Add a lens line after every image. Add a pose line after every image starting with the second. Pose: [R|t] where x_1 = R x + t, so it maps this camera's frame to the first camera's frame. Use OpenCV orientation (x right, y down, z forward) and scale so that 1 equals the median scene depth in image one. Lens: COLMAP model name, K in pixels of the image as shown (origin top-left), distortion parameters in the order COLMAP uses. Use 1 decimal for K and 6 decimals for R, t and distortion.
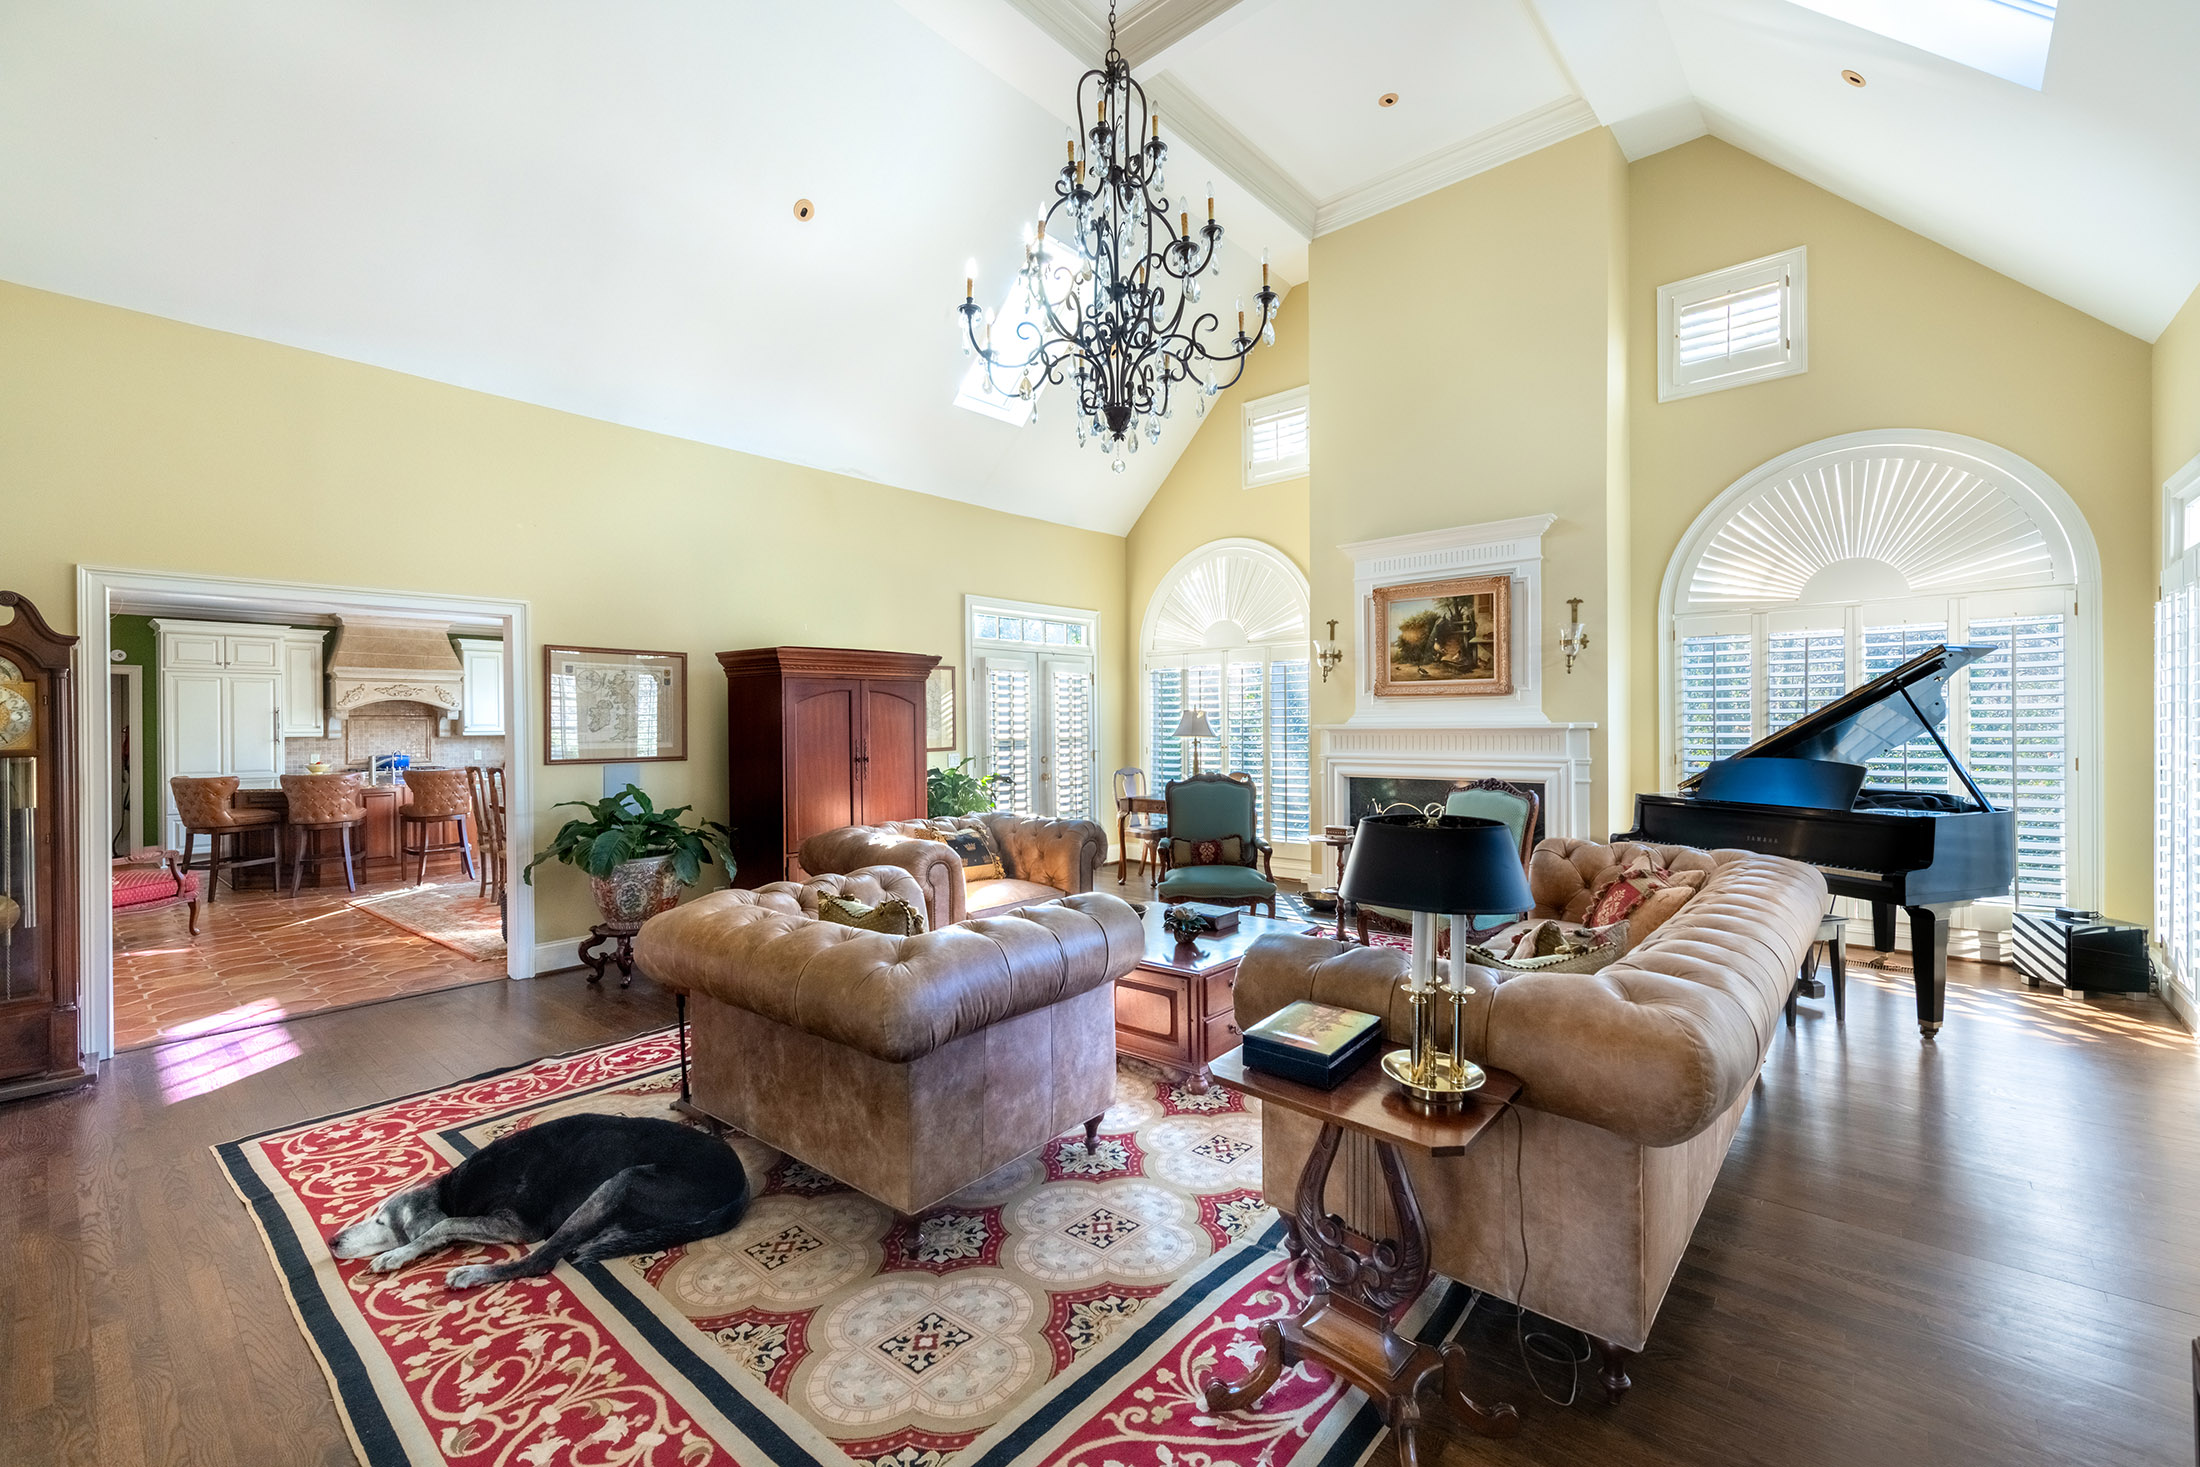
lens RADIAL K [[926.2, 0, 1100.0], [0, 926.2, 733.5], [0, 0, 1]] dist [0.000629, 0.000005]
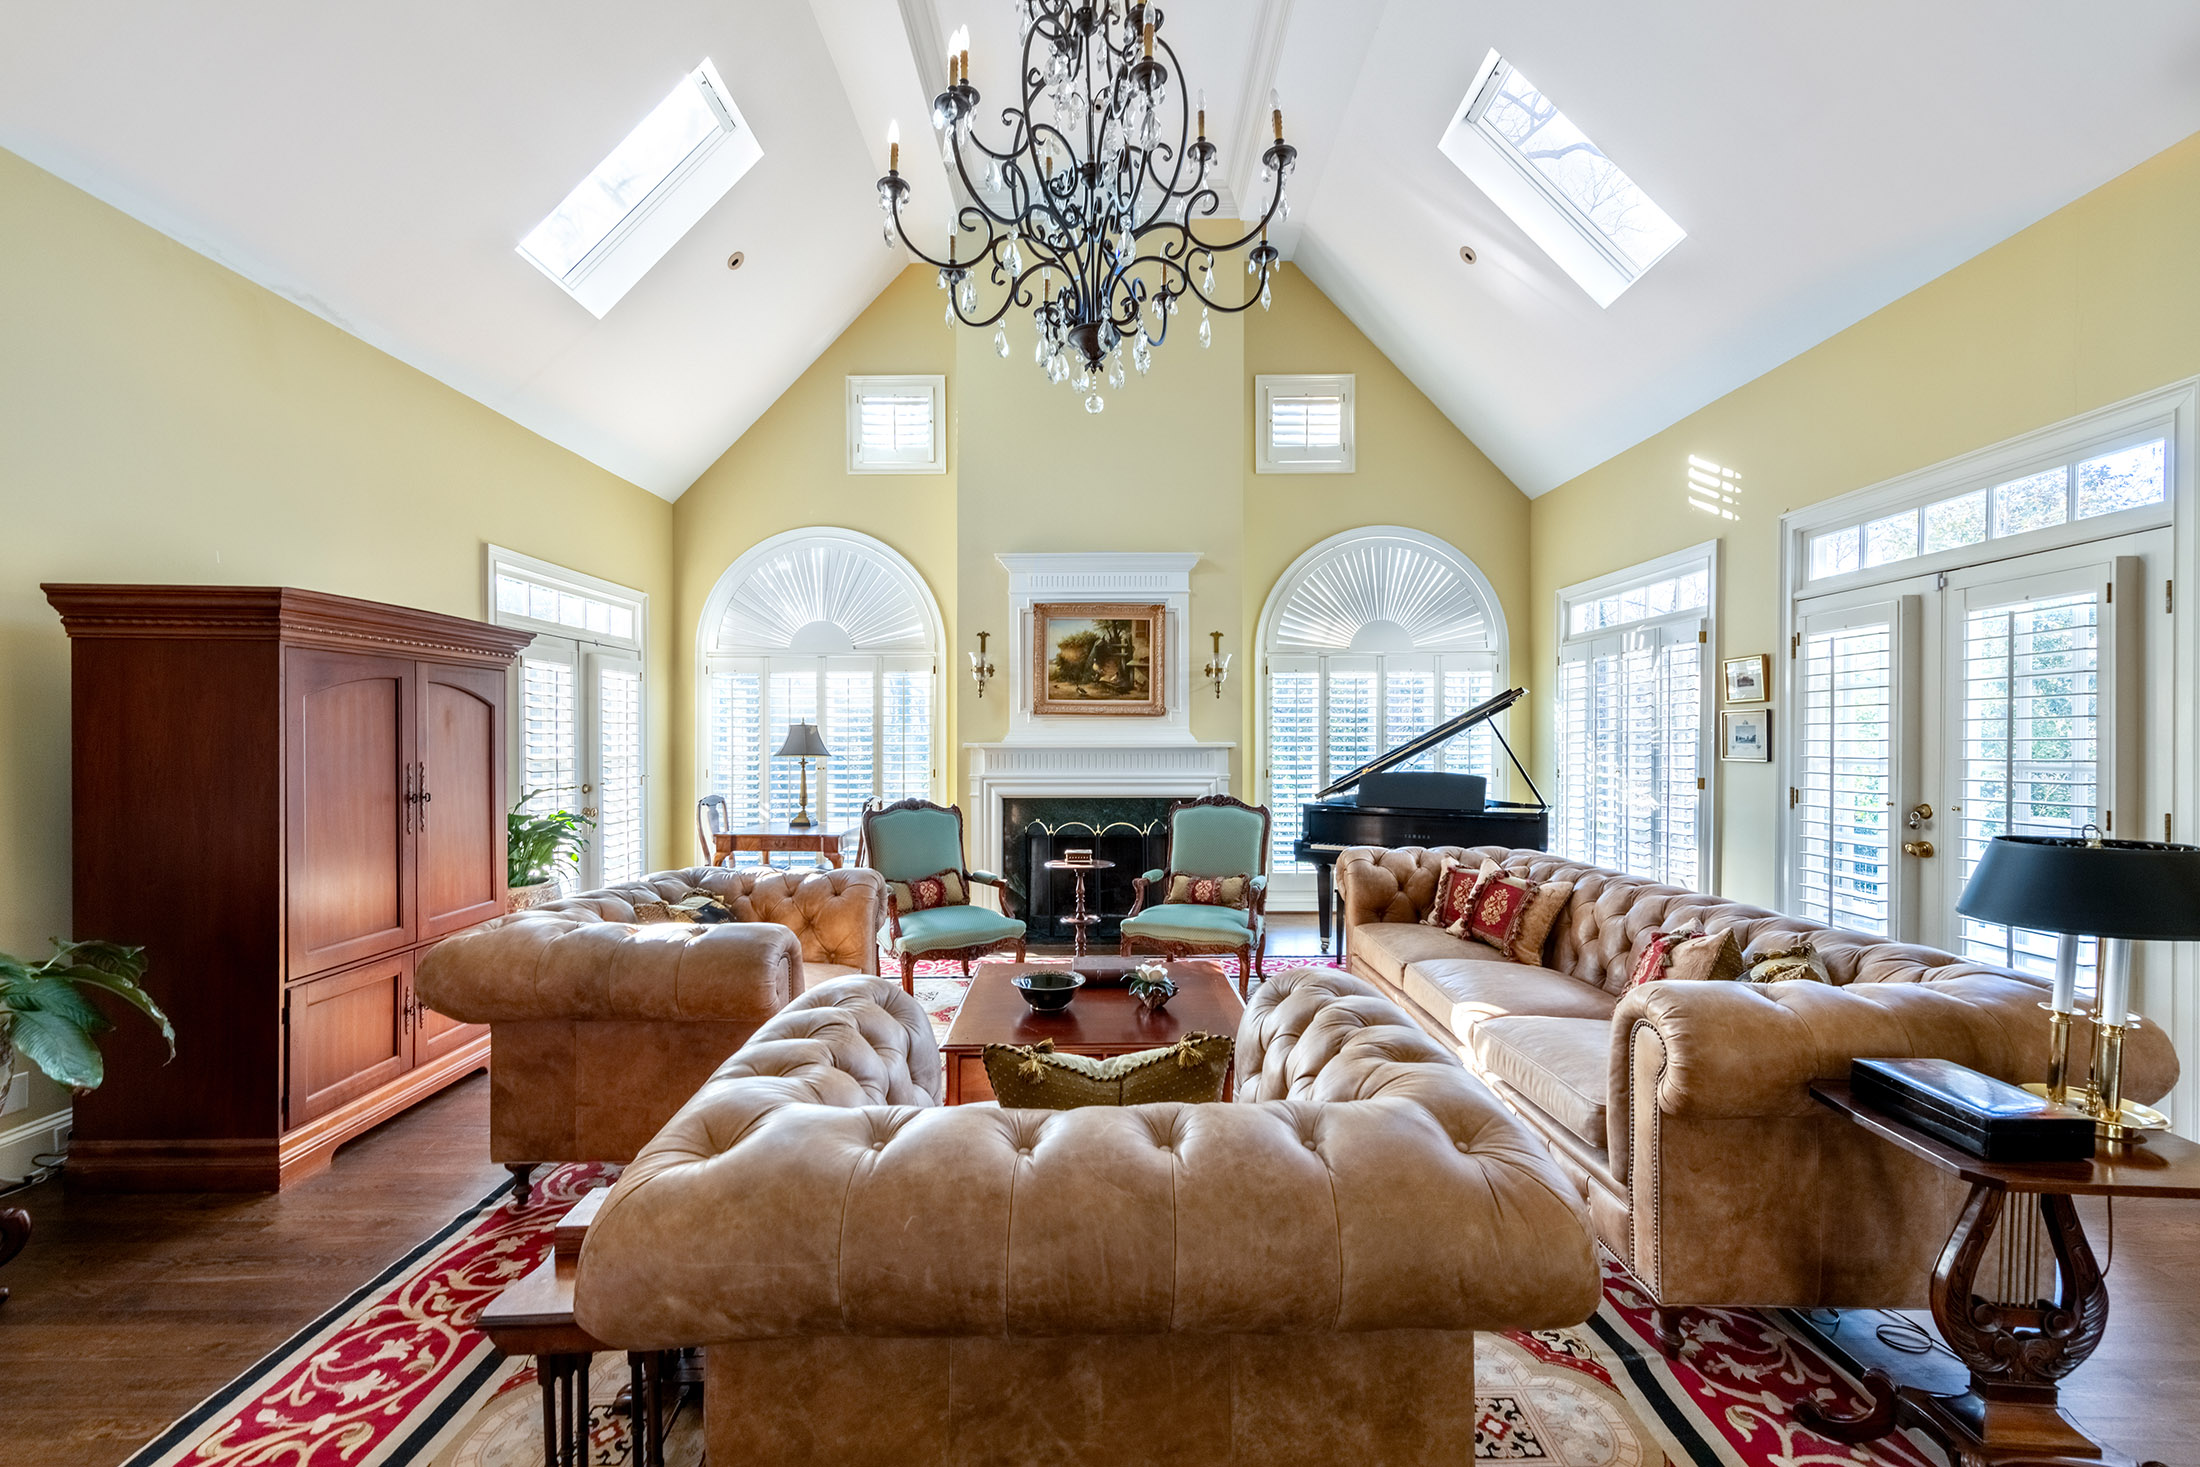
lens RADIAL K [[889.5, 0, 1102.0], [0, 889.5, 743.1], [0, 0, 1]] dist [0.008013, -0.000338]
pose [[0.749774, 0.007264, 0.661654, -0.286215], [-0.000103, 0.999941, -0.010862, 0.000400], [-0.661694, 0.008075, 0.749731, 0.273554]]
